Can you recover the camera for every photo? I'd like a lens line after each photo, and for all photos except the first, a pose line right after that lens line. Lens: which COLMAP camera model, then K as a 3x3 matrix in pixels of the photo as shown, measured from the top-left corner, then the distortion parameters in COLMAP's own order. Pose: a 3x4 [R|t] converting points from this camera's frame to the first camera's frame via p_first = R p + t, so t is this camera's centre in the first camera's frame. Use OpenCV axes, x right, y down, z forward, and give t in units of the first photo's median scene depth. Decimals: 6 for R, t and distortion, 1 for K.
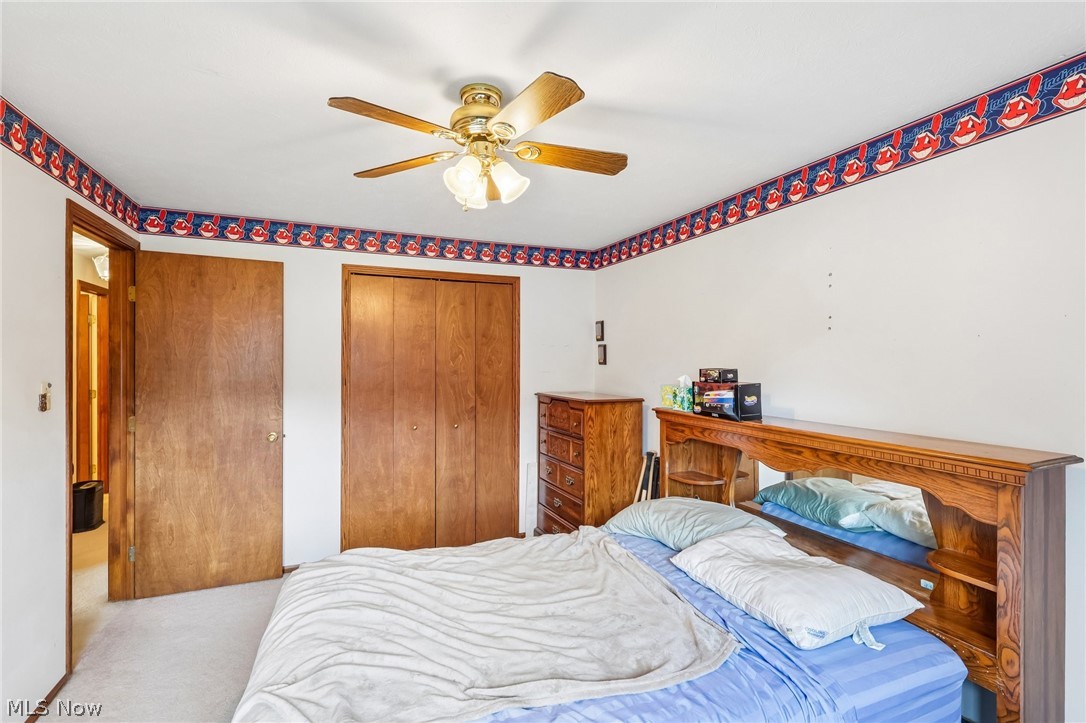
lens RADIAL K [[494.8, 0, 543.0], [0, 494.8, 361.5], [0, 0, 1]] dist [-0.000446, -0.000016]
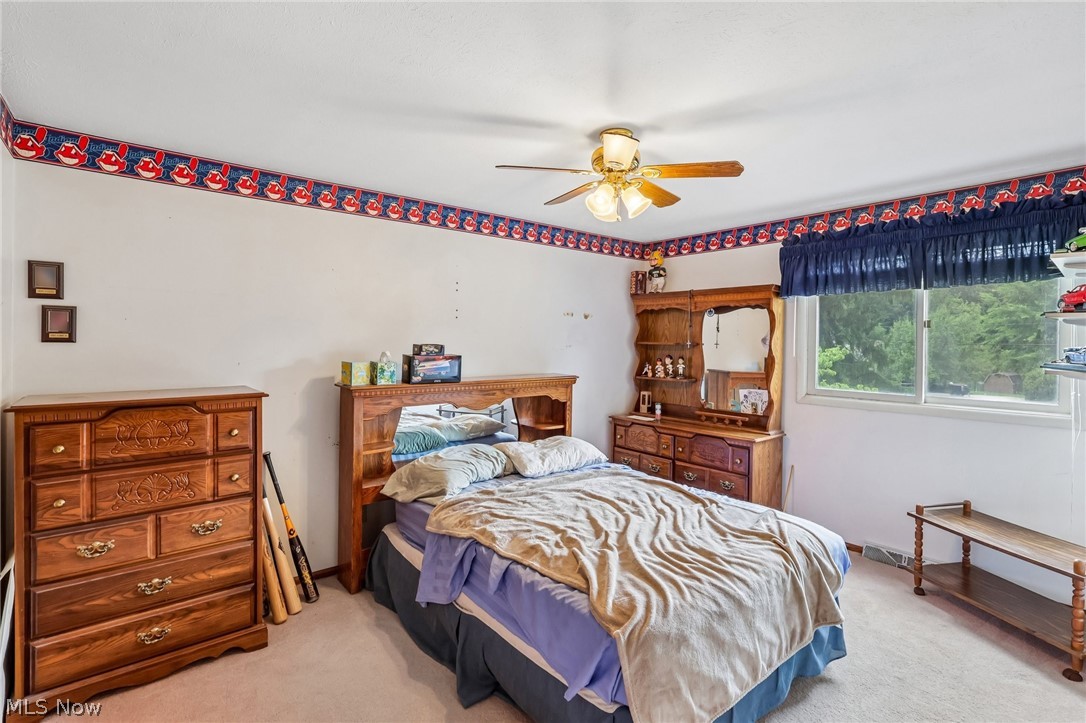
lens RADIAL K [[513.7, 0, 545.2], [0, 513.7, 353.2], [0, 0, 1]] dist [-0.000863, -0.000275]
pose [[-0.295449, -0.036992, 0.954642, -0.955462], [-0.010559, 0.999316, 0.035455, -0.011997], [-0.955300, 0.000395, -0.295638, 1.098761]]
